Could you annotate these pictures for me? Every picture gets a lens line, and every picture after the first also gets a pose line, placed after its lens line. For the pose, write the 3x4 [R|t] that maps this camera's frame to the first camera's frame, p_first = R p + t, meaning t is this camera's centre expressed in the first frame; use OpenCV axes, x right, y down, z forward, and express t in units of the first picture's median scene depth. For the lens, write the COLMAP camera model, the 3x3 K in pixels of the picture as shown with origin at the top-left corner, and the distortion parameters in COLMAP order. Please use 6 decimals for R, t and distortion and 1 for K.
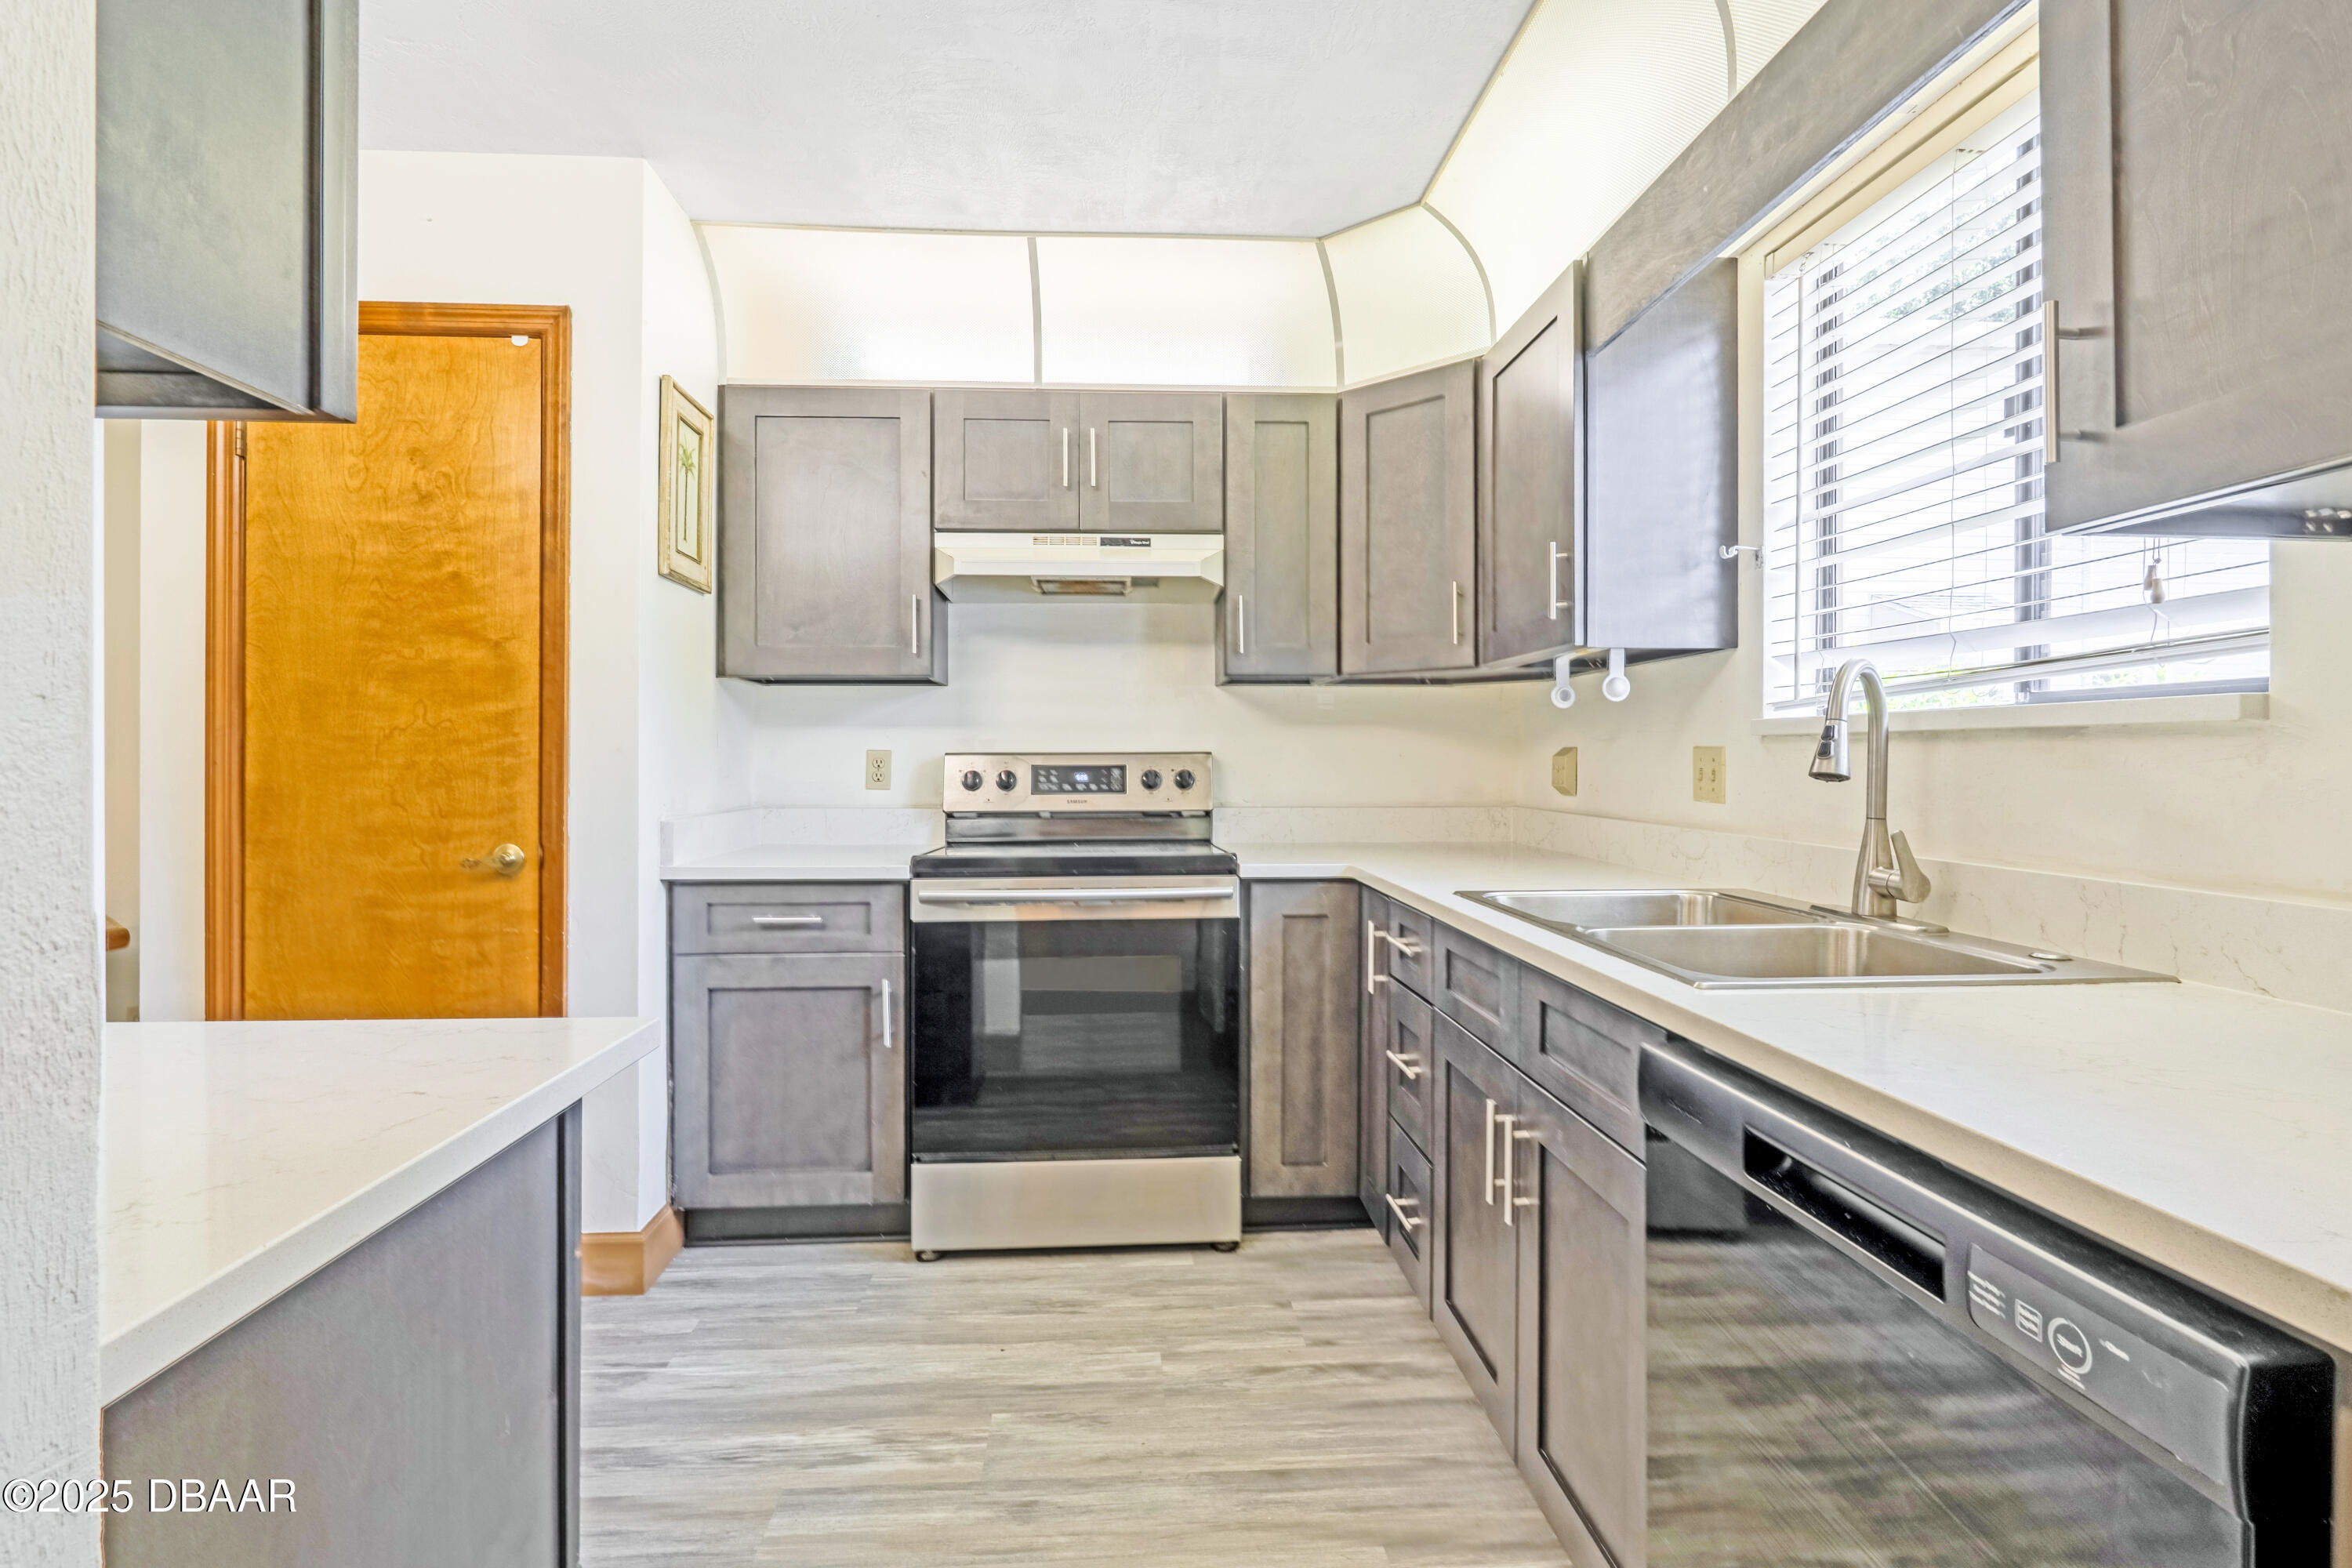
lens RADIAL K [[1085.4, 0, 1178.8], [0, 1085.4, 761.0], [0, 0, 1]] dist [-0.008400, 0.001560]
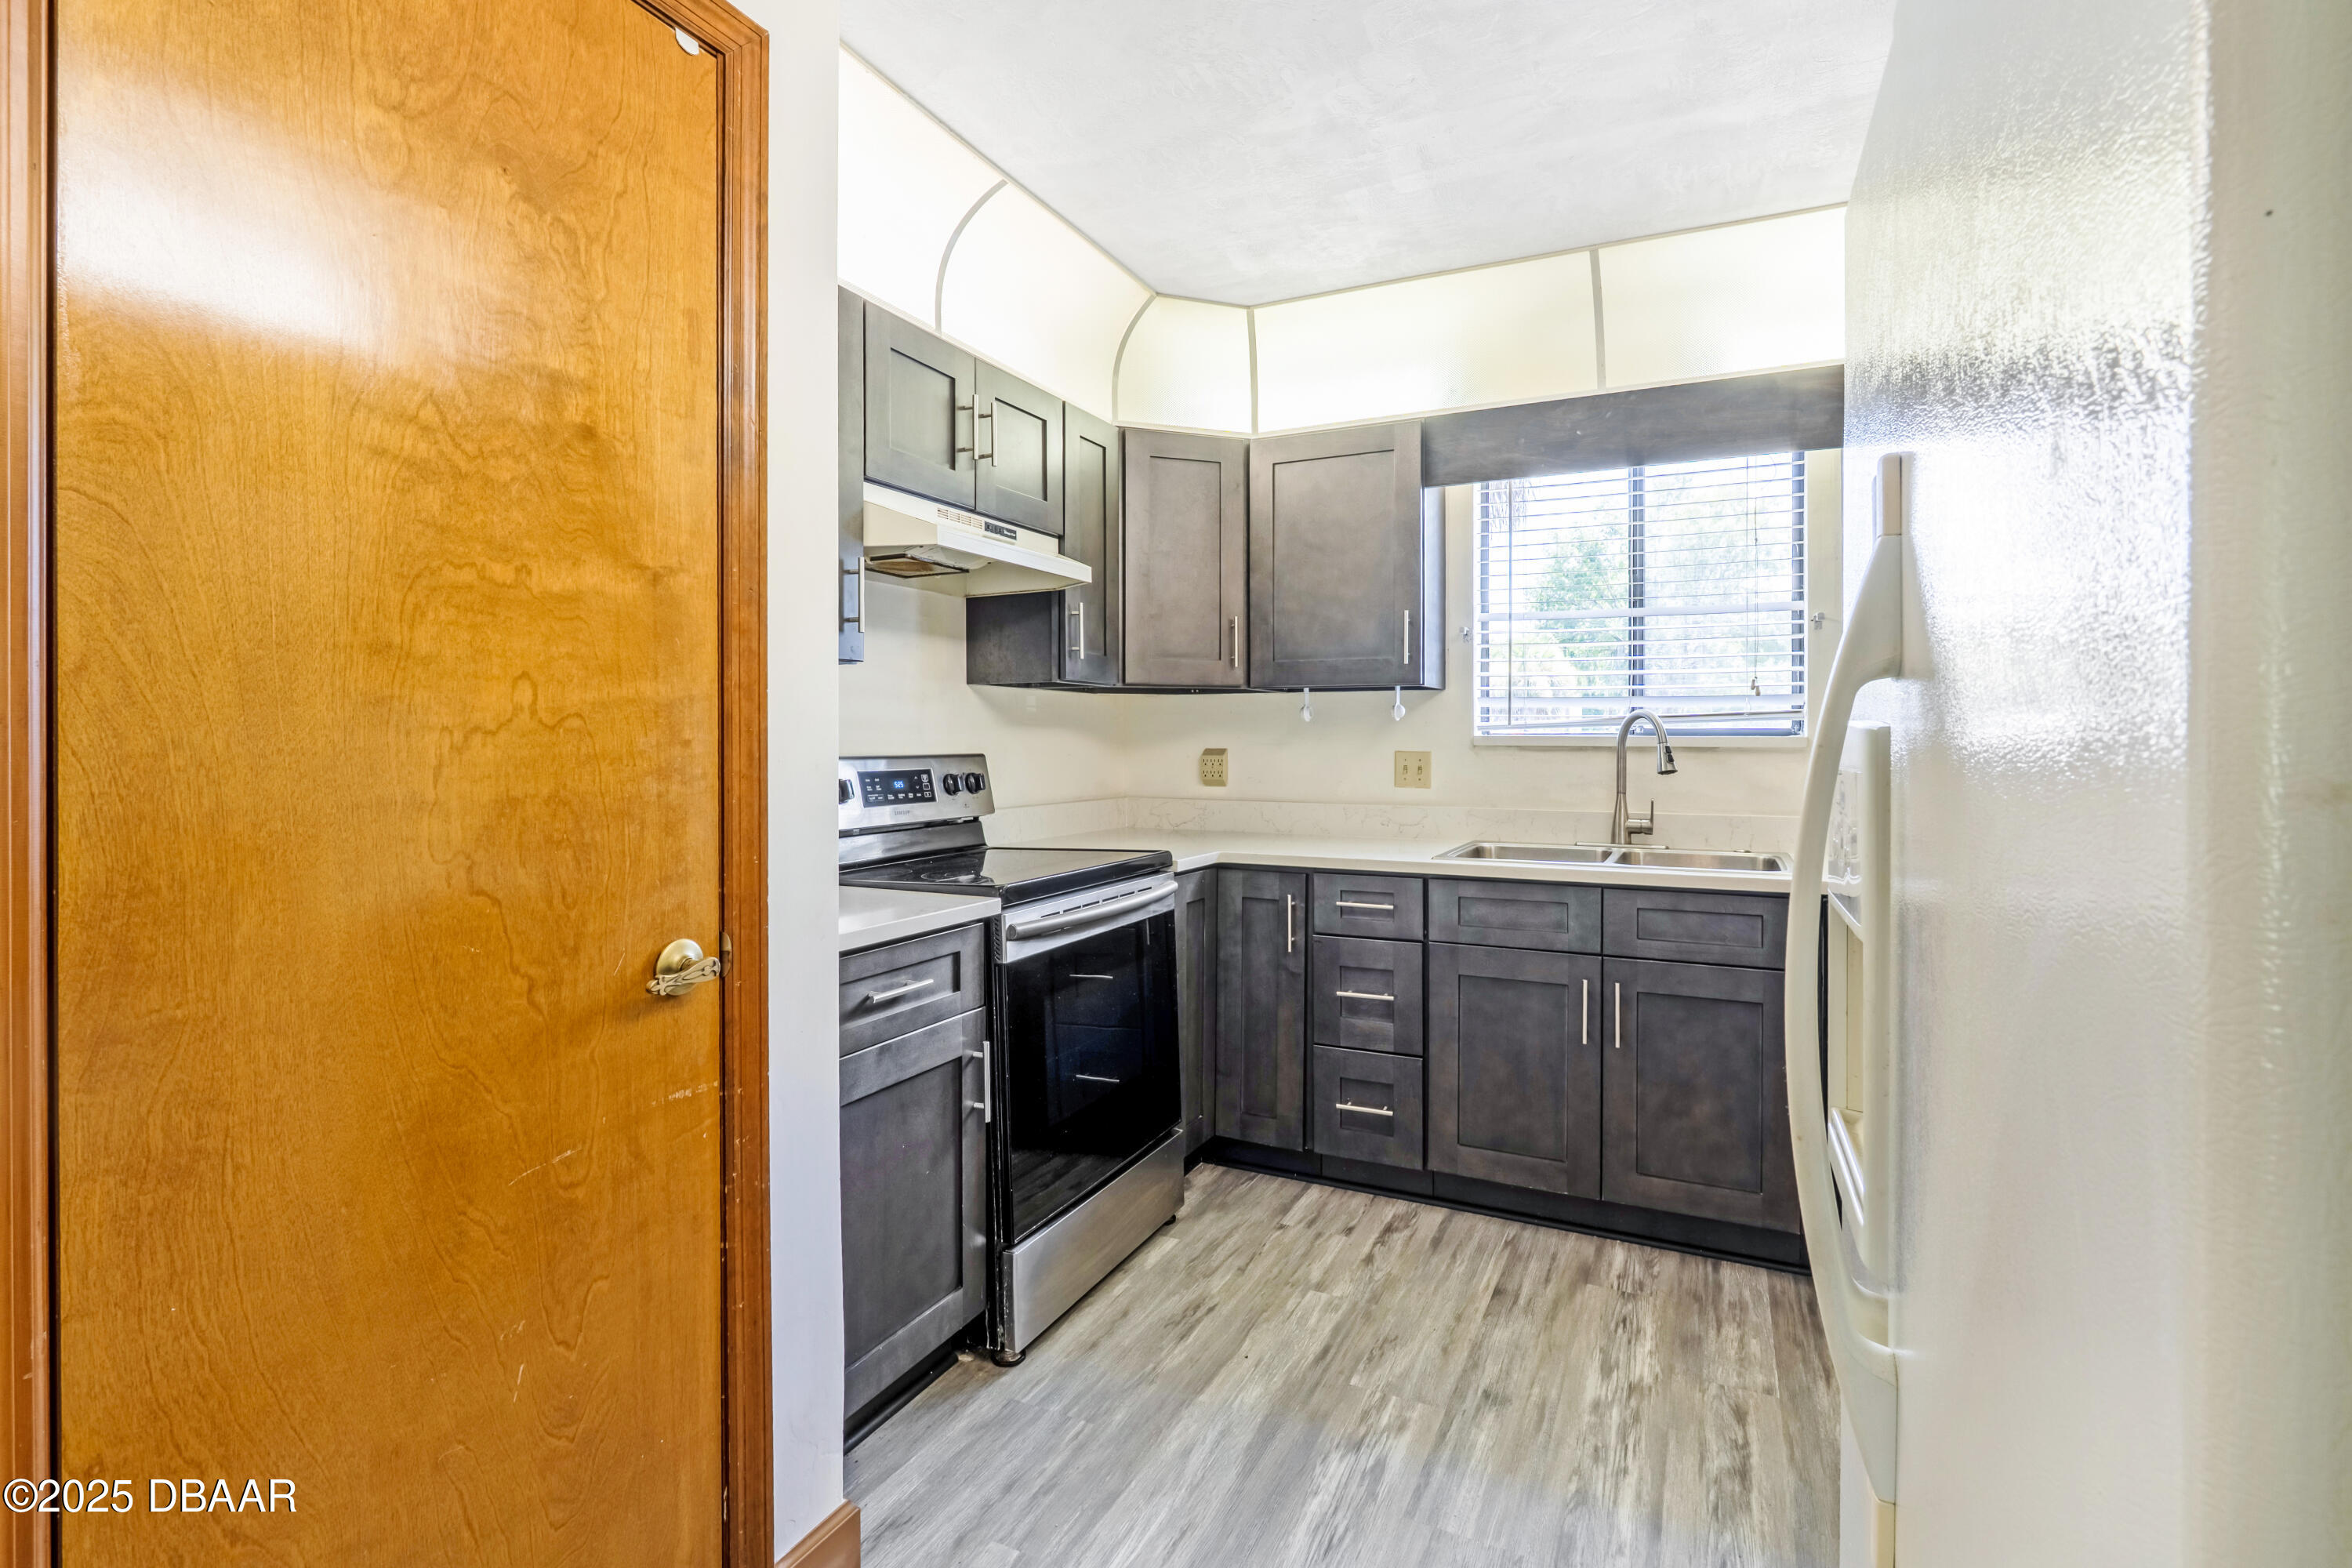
lens RADIAL K [[1085.4, 0, 1176.7], [0, 1085.4, 738.8], [0, 0, 1]] dist [-0.008400, 0.001560]
pose [[0.502107, 0.003303, 0.864799, -0.972343], [0.000050, 0.999993, -0.003848, -0.024332], [-0.864806, 0.001975, 0.502103, 0.500262]]
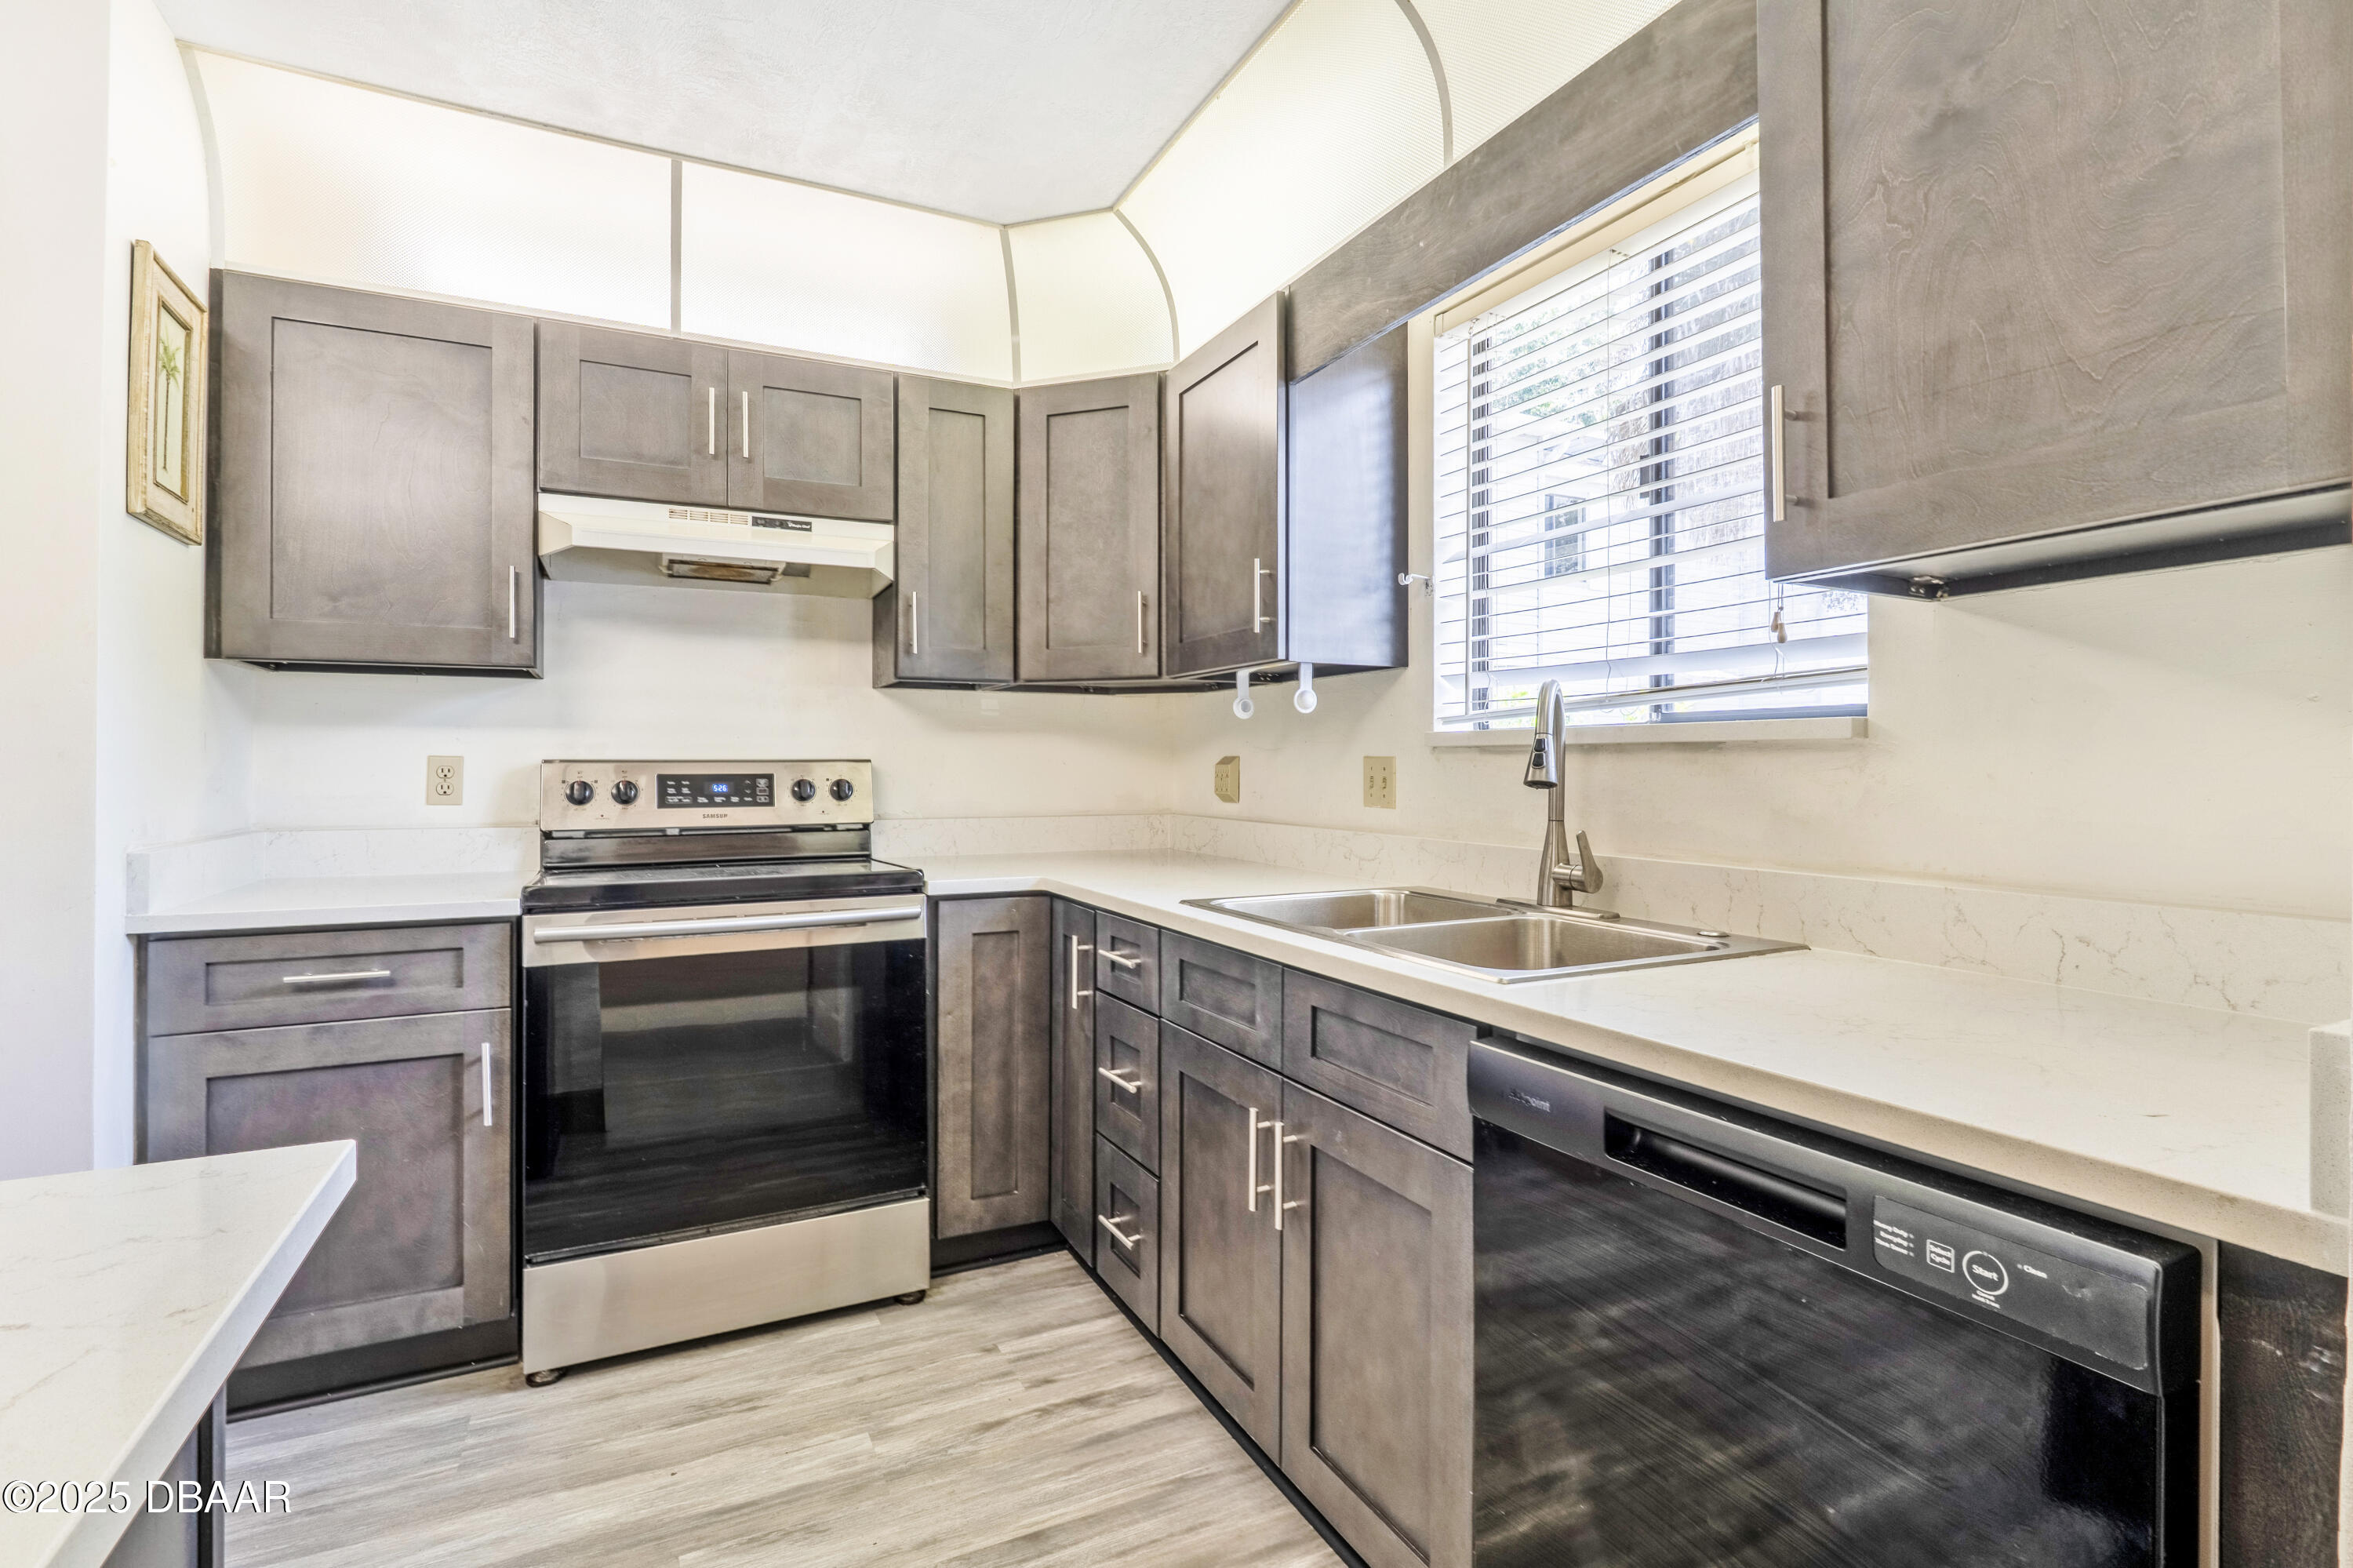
lens RADIAL K [[1085.9, 0, 1177.8], [0, 1085.9, 760.1], [0, 0, 1]] dist [-0.008400, 0.001560]
pose [[0.922448, 0.003009, 0.386110, -0.115811], [0.000011, 0.999969, -0.007820, -0.001106], [-0.386122, 0.007218, 0.922420, 0.067704]]
